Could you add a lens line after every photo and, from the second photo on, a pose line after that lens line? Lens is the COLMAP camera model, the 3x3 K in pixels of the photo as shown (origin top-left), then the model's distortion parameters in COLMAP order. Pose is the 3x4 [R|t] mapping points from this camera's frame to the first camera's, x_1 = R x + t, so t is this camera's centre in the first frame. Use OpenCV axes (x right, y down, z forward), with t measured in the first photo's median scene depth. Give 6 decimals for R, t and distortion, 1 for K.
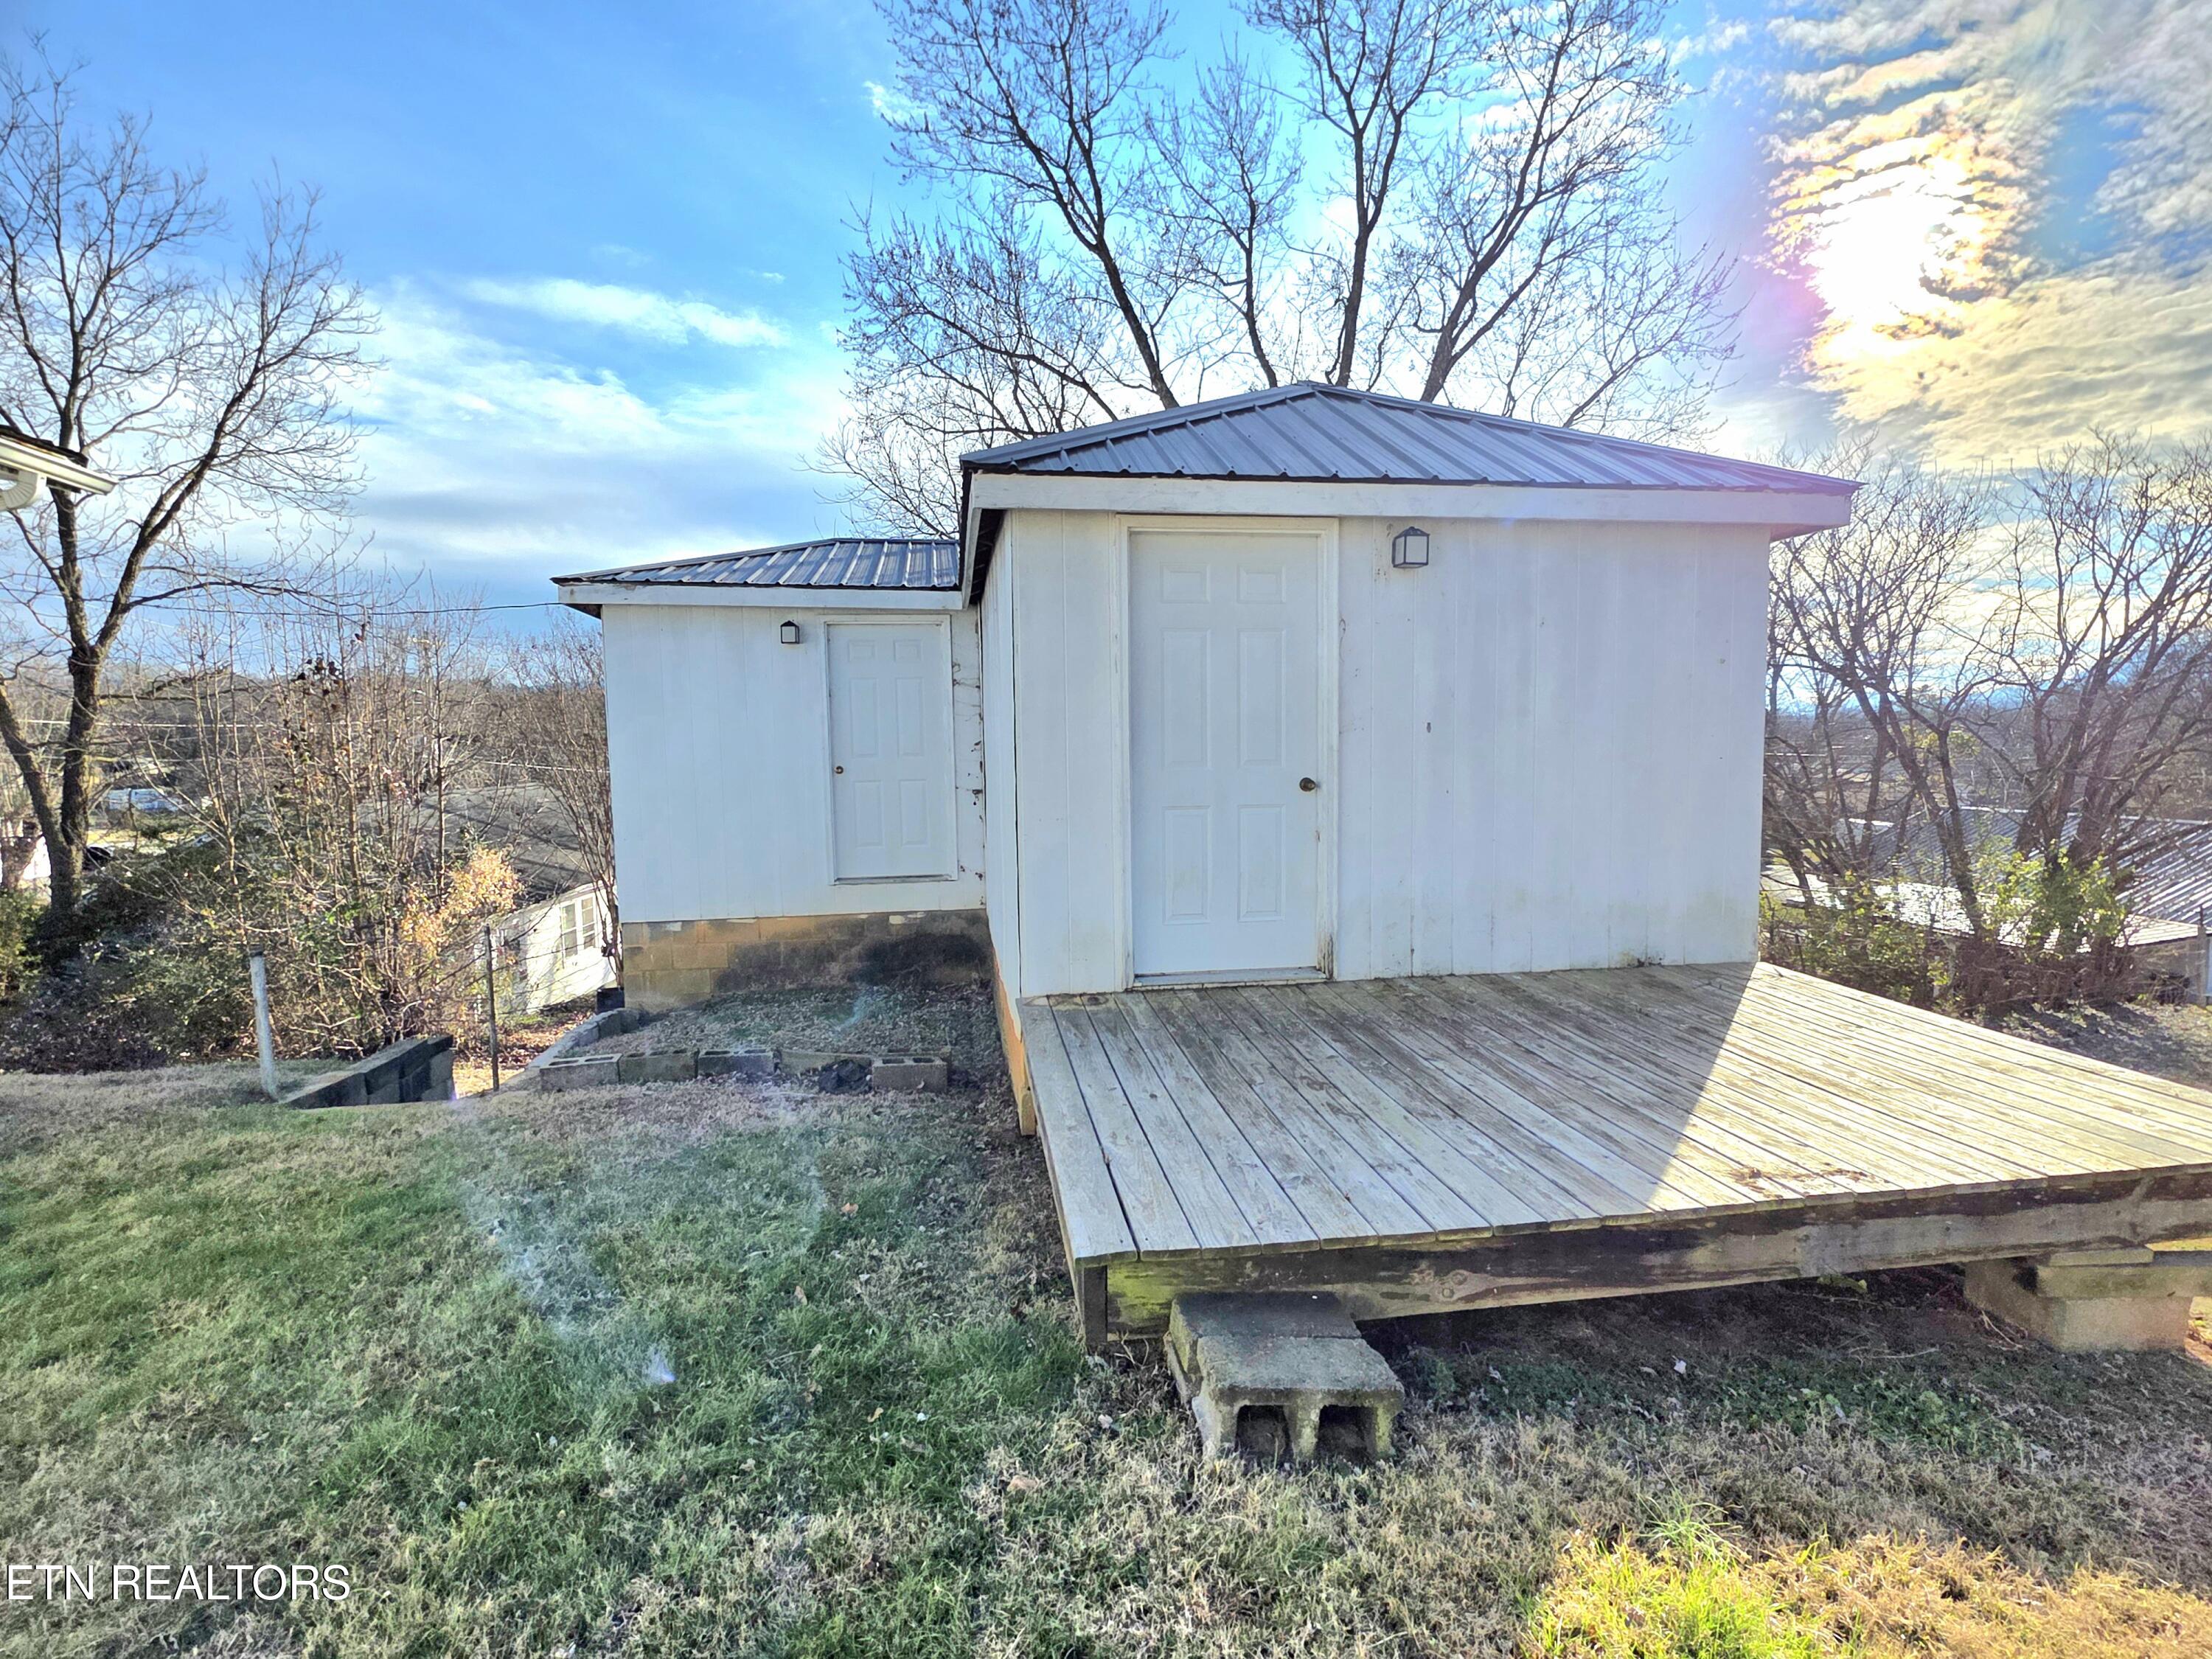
lens RADIAL K [[1104.8, 0, 1106.0], [0, 1104.8, 829.5], [0, 0, 1]] dist [0.002556, 0.000092]
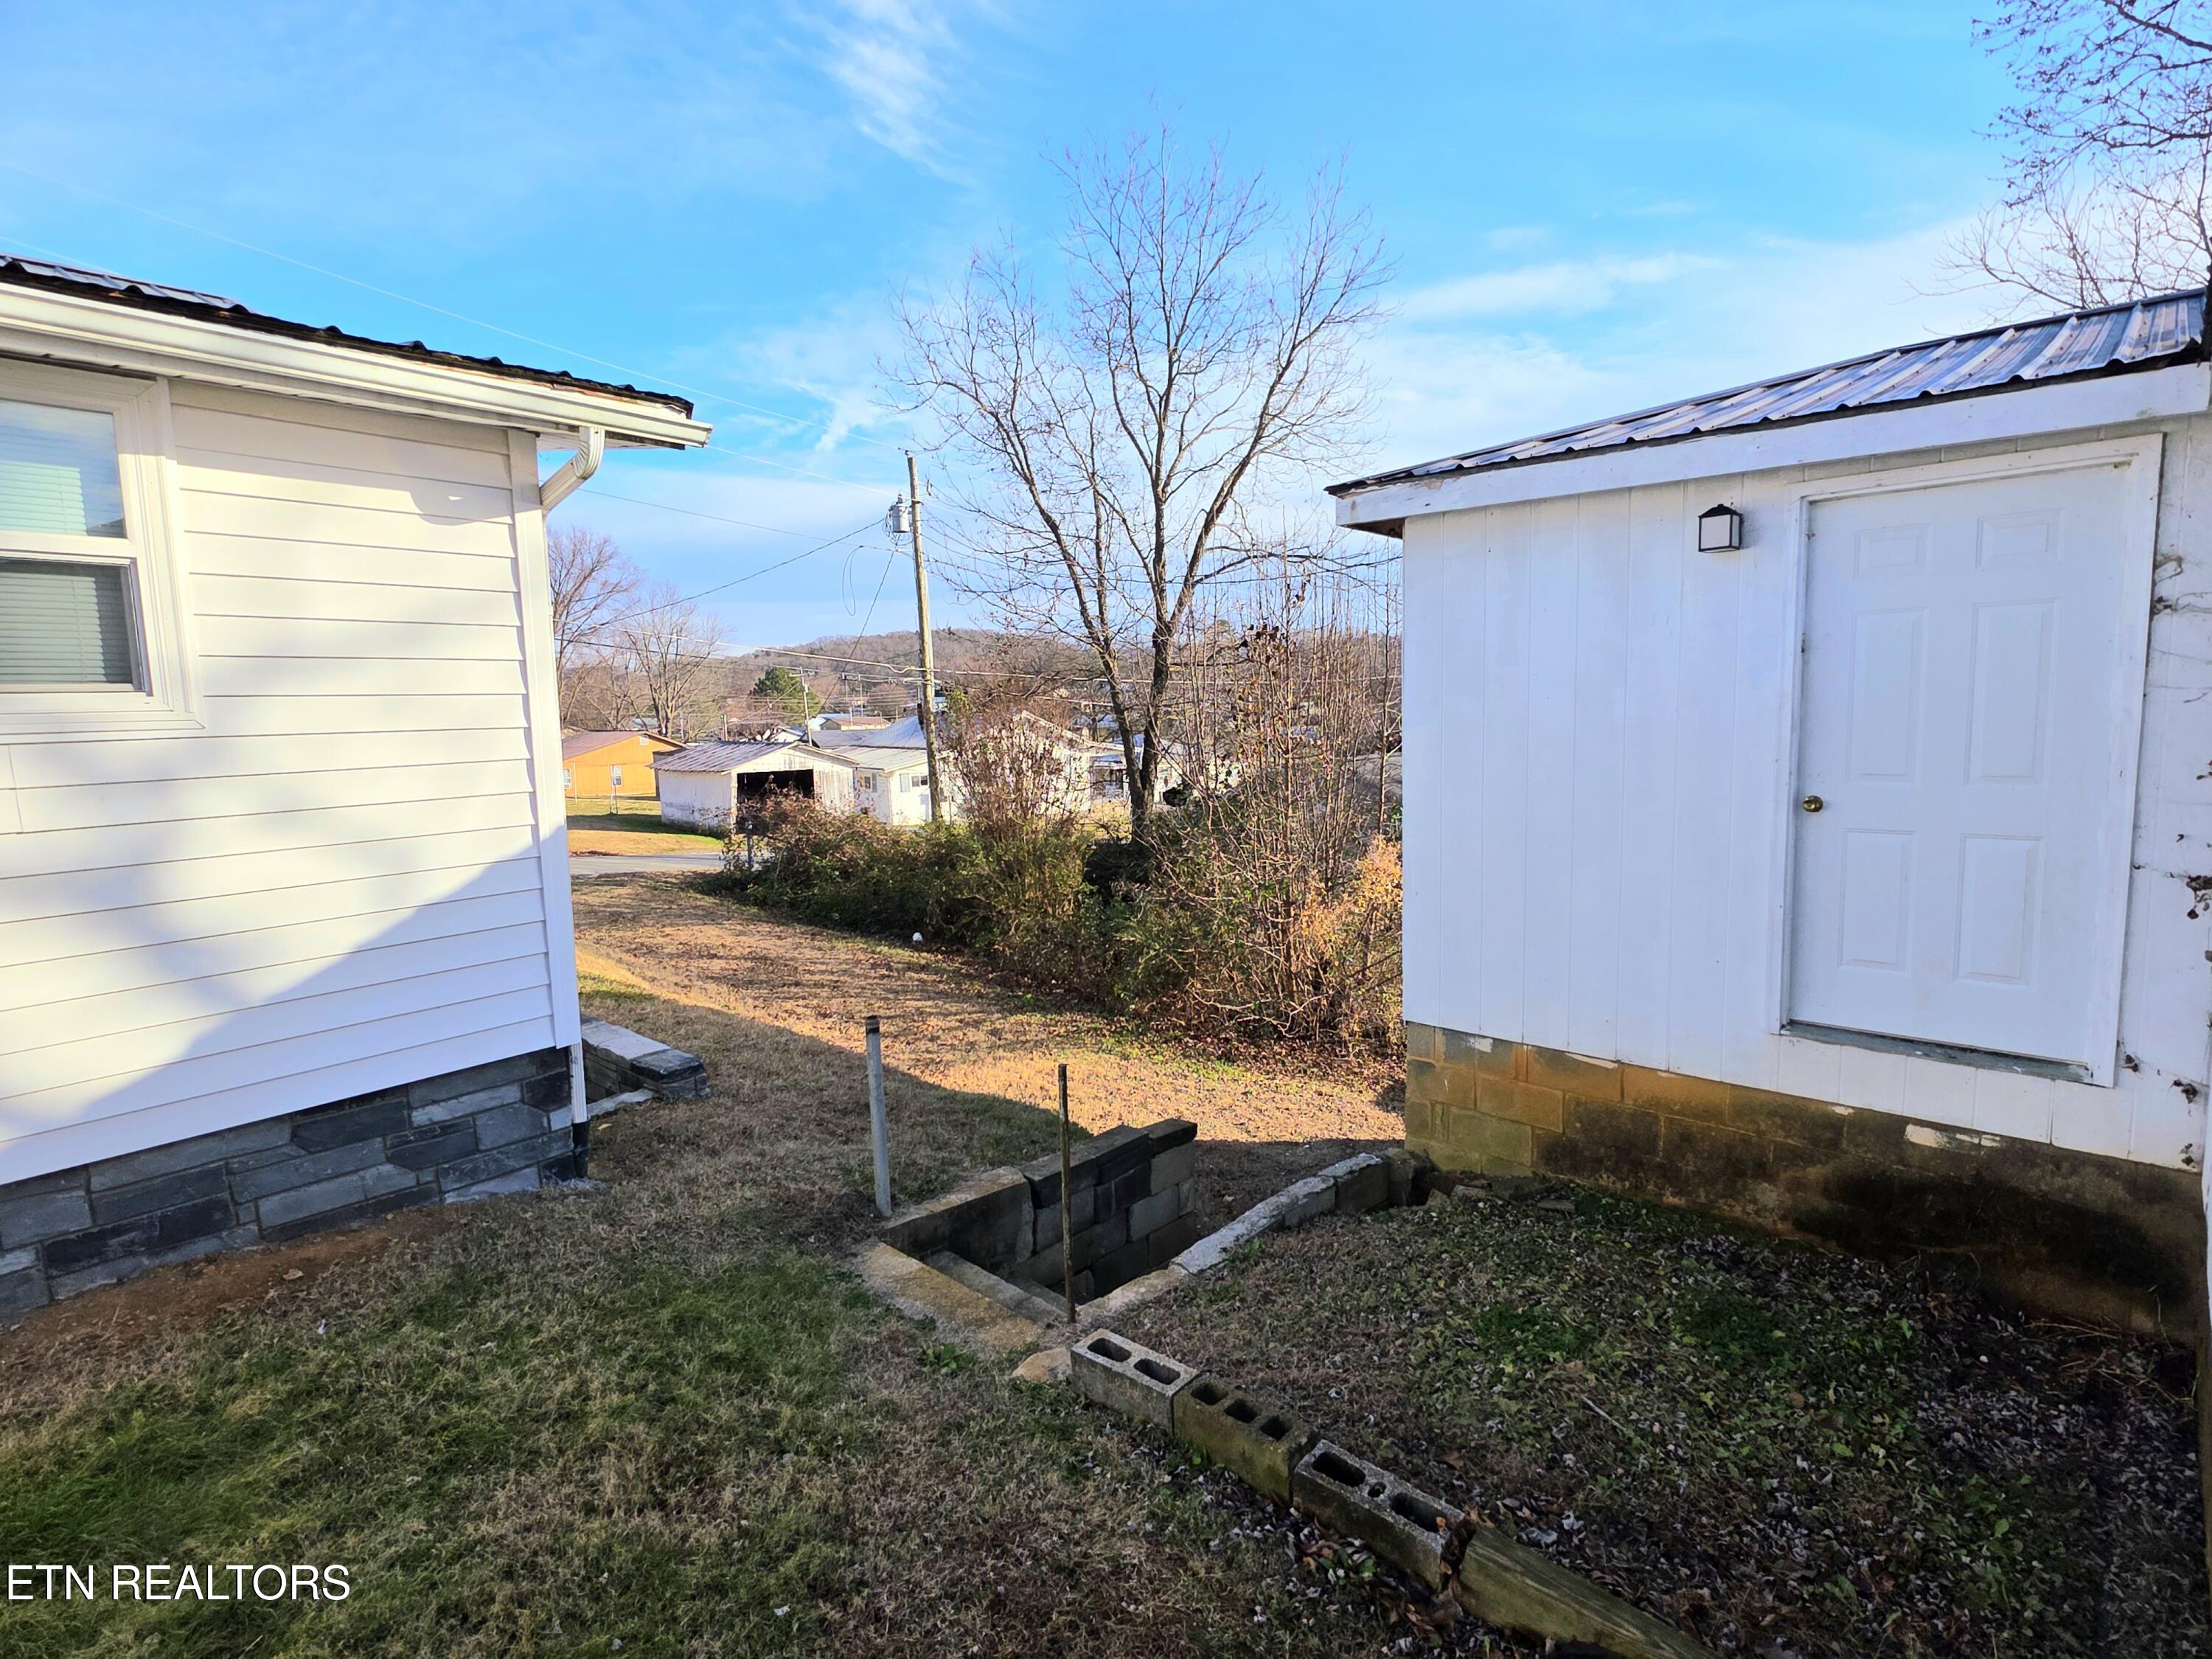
lens RADIAL K [[1104.8, 0, 1106.0], [0, 1104.8, 829.5], [0, 0, 1]] dist [0.002556, 0.000092]
pose [[0.625046, 0.087720, -0.775644, -0.056215], [-0.047684, 0.996101, 0.074226, -0.062552], [0.779130, -0.009409, 0.626791, 0.442210]]
